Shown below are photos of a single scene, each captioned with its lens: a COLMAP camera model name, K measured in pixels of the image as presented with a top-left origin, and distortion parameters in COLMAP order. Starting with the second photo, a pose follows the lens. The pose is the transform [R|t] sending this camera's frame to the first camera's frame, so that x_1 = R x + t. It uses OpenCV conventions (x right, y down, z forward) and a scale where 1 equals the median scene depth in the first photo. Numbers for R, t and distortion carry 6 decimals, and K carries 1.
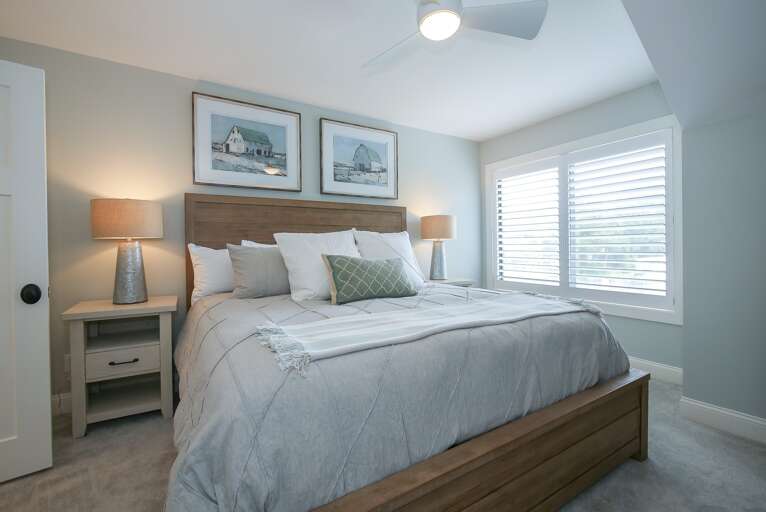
lens RADIAL K [[333.6, 0, 383.4], [0, 333.6, 247.9], [0, 0, 1]] dist [-0.000835, 0.000152]
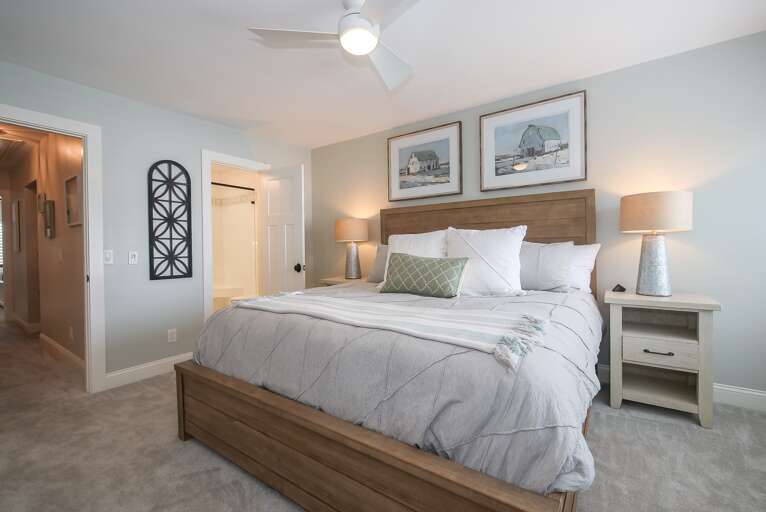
lens RADIAL K [[333.6, 0, 383.4], [0, 333.6, 247.9], [0, 0, 1]] dist [-0.000835, 0.000152]
pose [[0.392845, 0.005280, -0.919590, 0.657428], [0.006239, 0.999945, 0.008407, -0.004325], [0.919584, -0.009040, 0.392790, 0.352877]]
